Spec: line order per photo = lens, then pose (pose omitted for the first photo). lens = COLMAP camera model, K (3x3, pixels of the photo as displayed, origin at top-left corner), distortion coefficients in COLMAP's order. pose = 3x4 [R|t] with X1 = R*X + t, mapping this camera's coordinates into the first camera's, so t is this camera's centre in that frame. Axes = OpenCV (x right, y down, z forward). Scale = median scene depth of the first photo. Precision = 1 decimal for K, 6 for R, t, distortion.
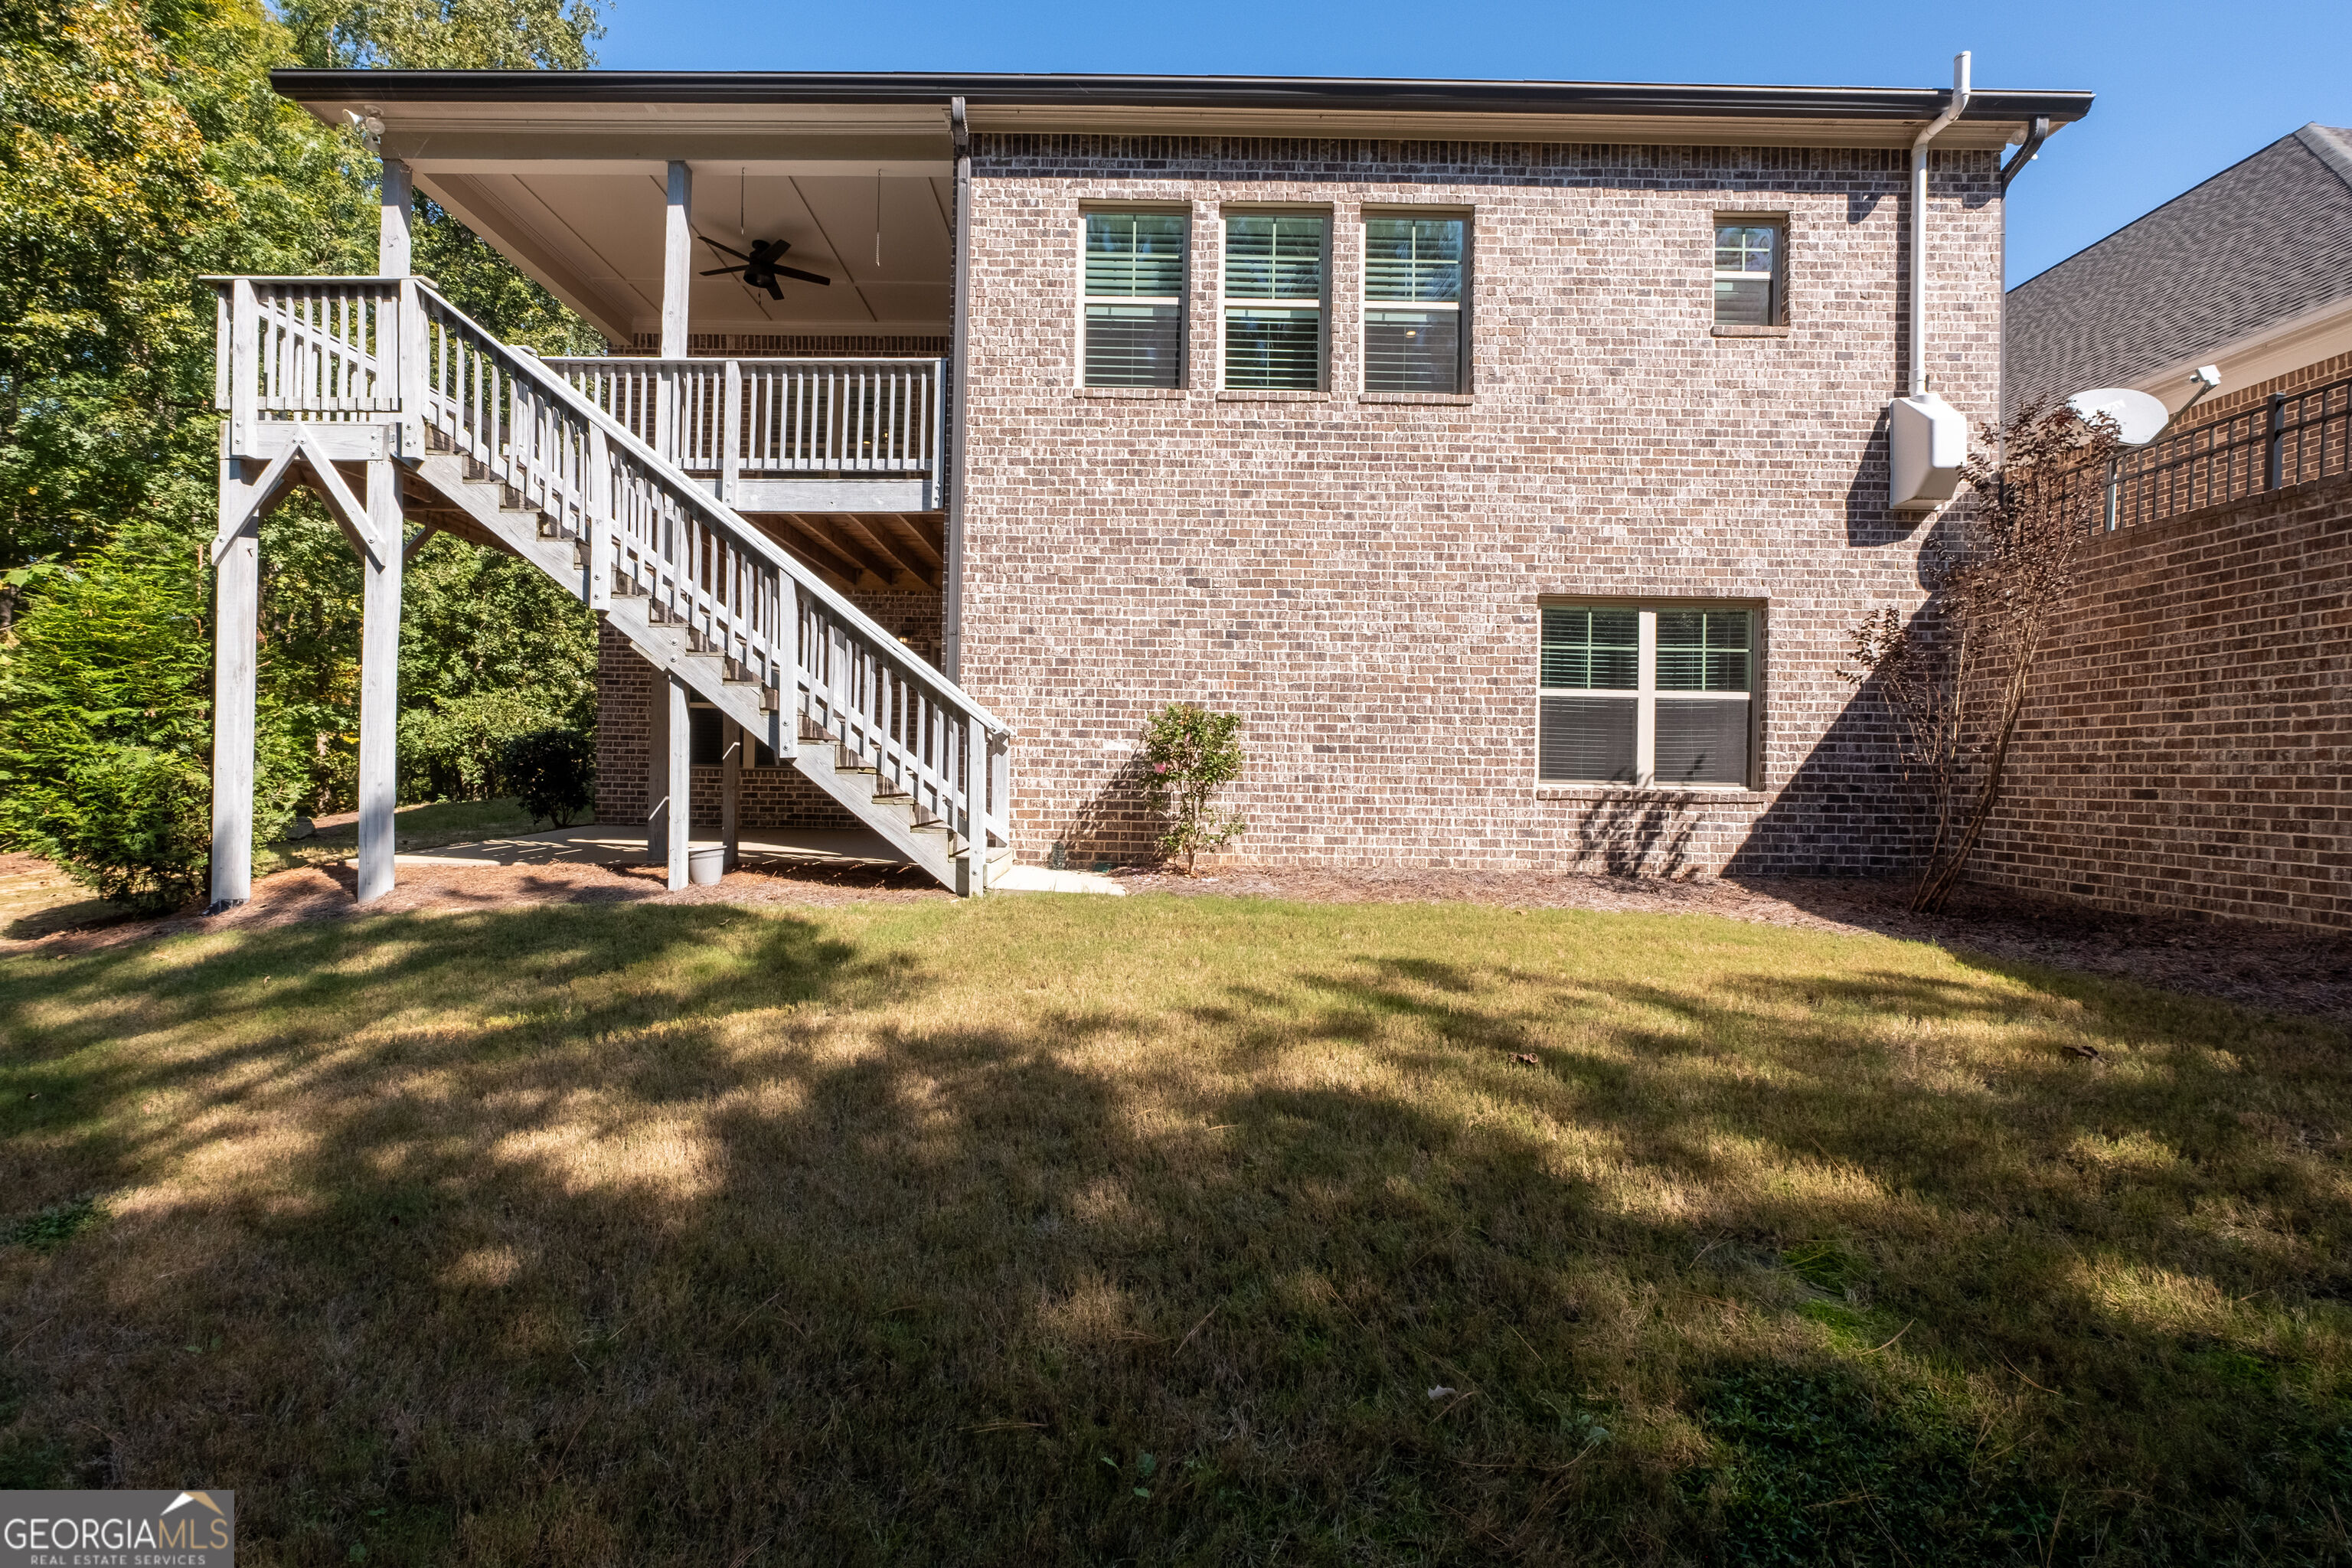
lens RADIAL K [[985.0, 0, 1182.8], [0, 985.0, 769.6], [0, 0, 1]] dist [-0.016964, 0.004820]
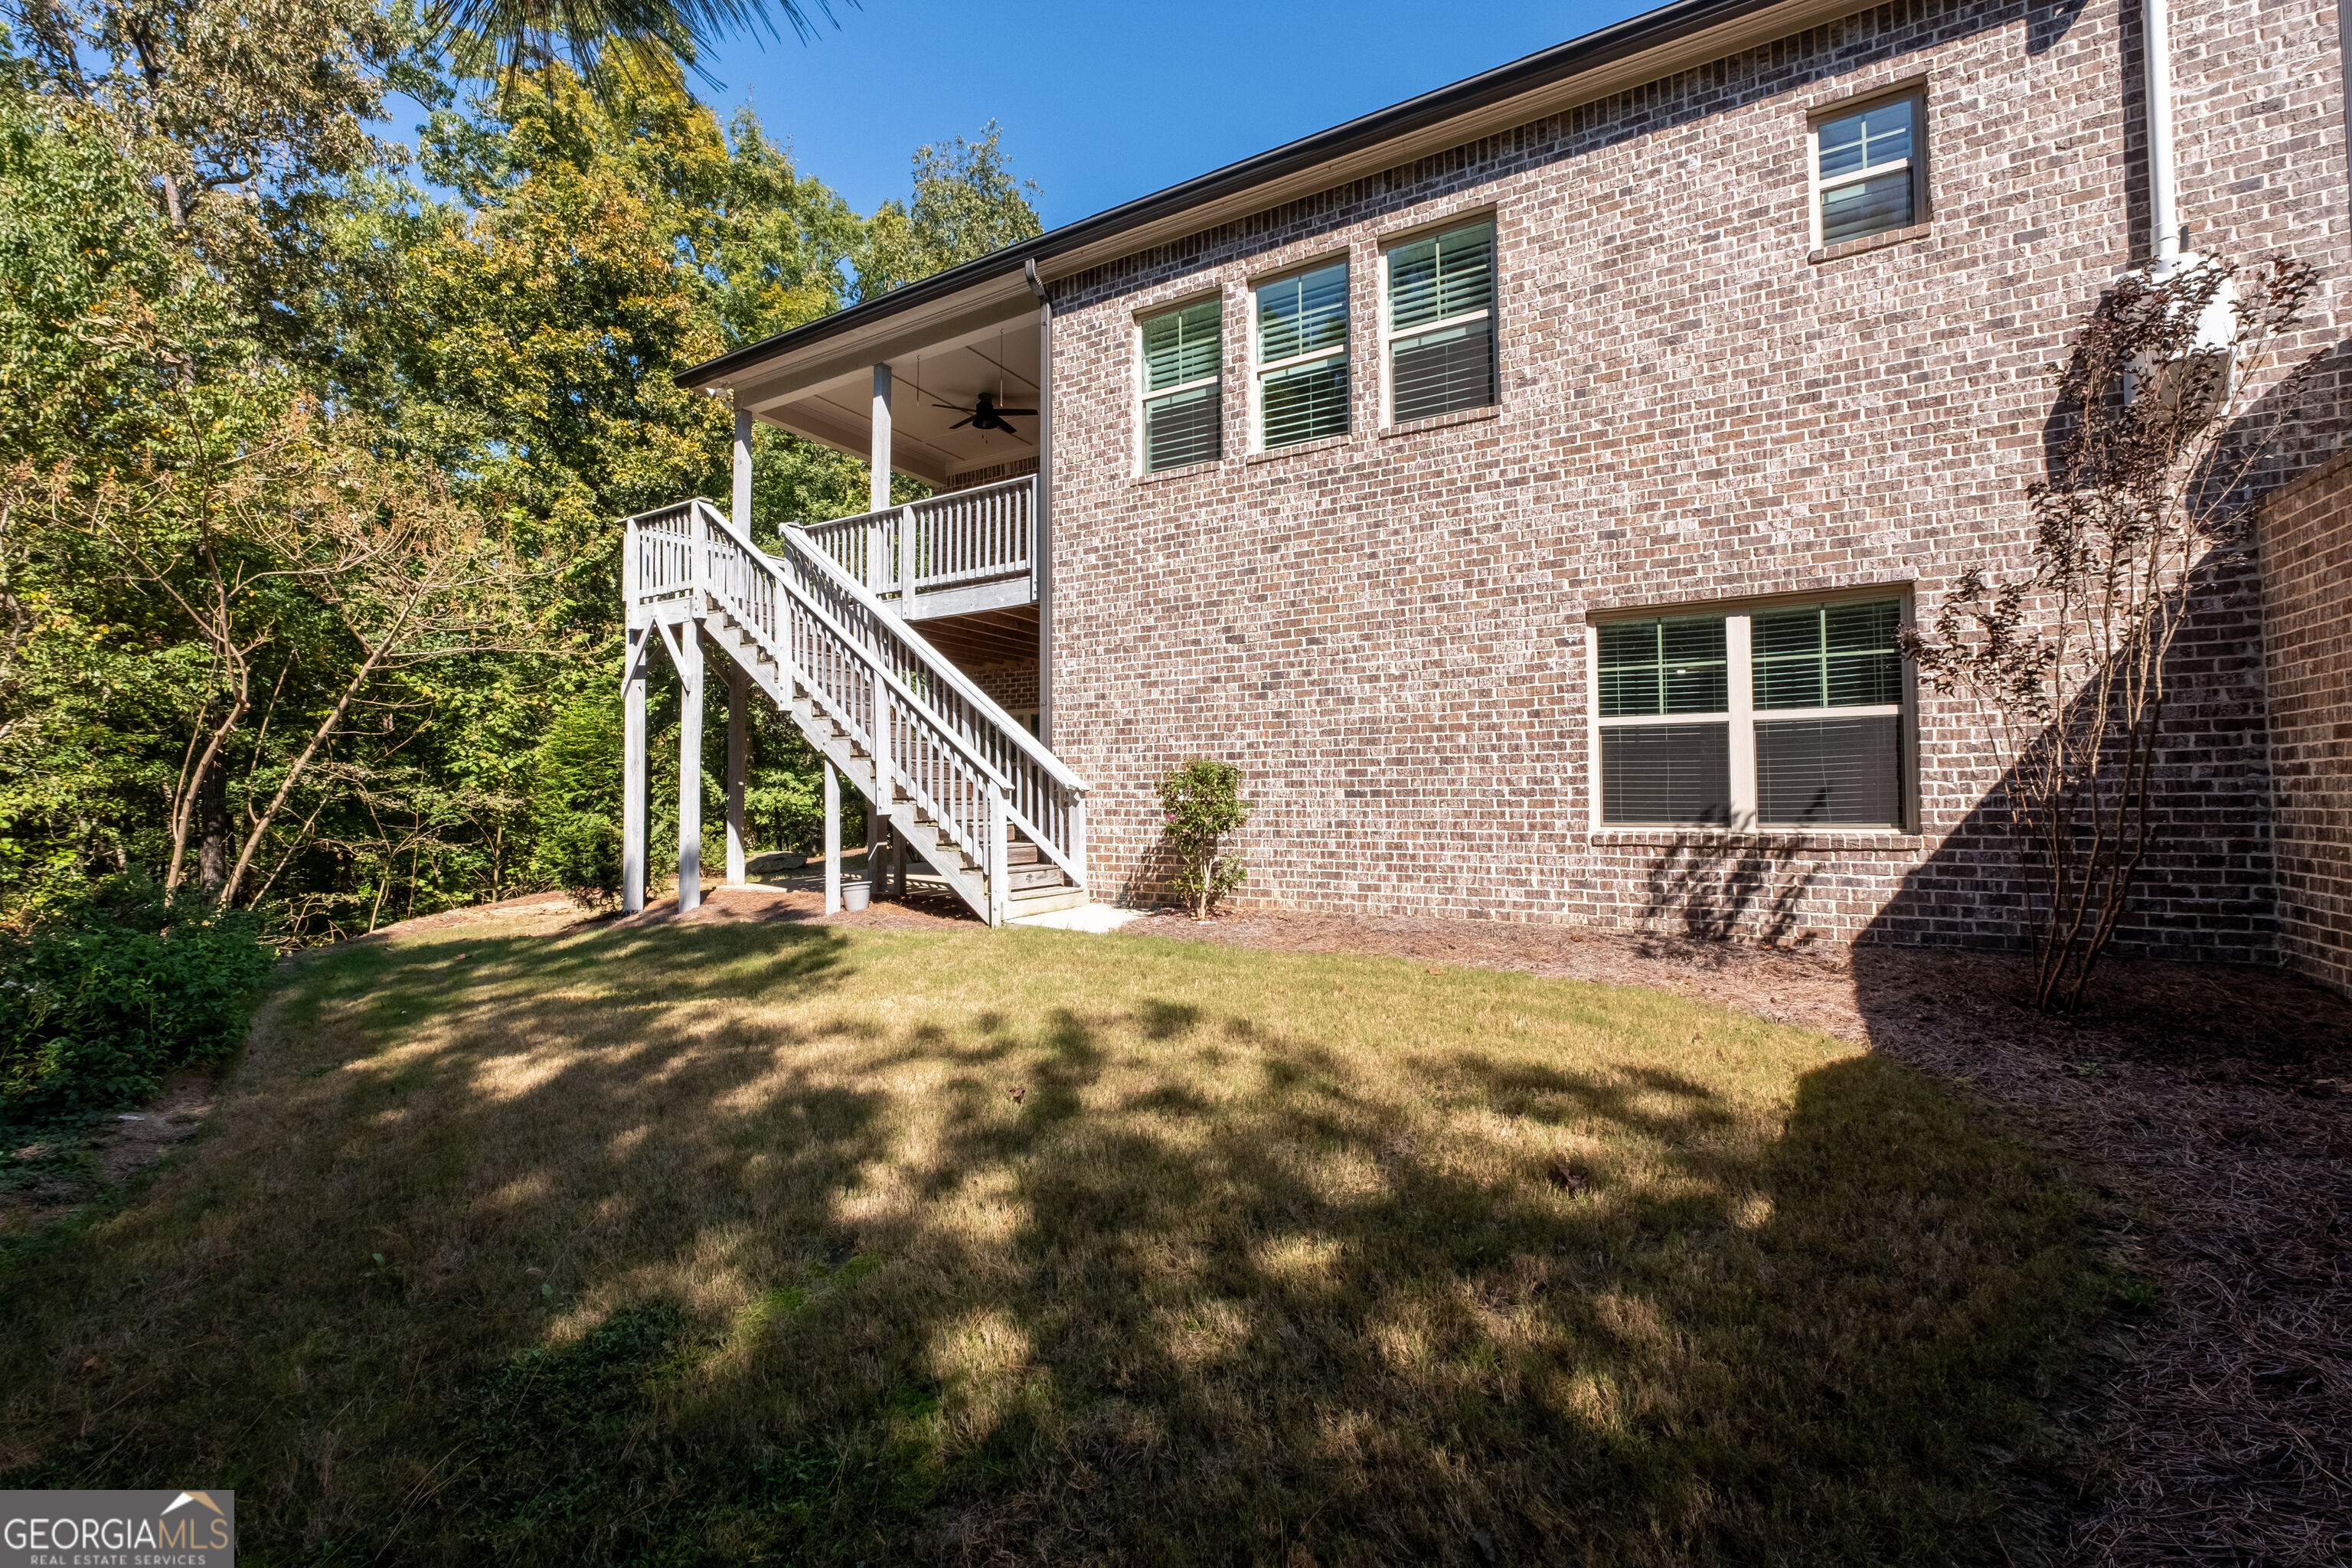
lens RADIAL K [[985.0, 0, 1132.8], [0, 985.0, 770.5], [0, 0, 1]] dist [-0.016964, 0.004820]
pose [[0.859253, -0.037991, -0.510138, 0.455616], [0.021630, 0.999045, -0.037967, -0.011762], [0.511093, 0.021589, 0.859254, 0.041593]]
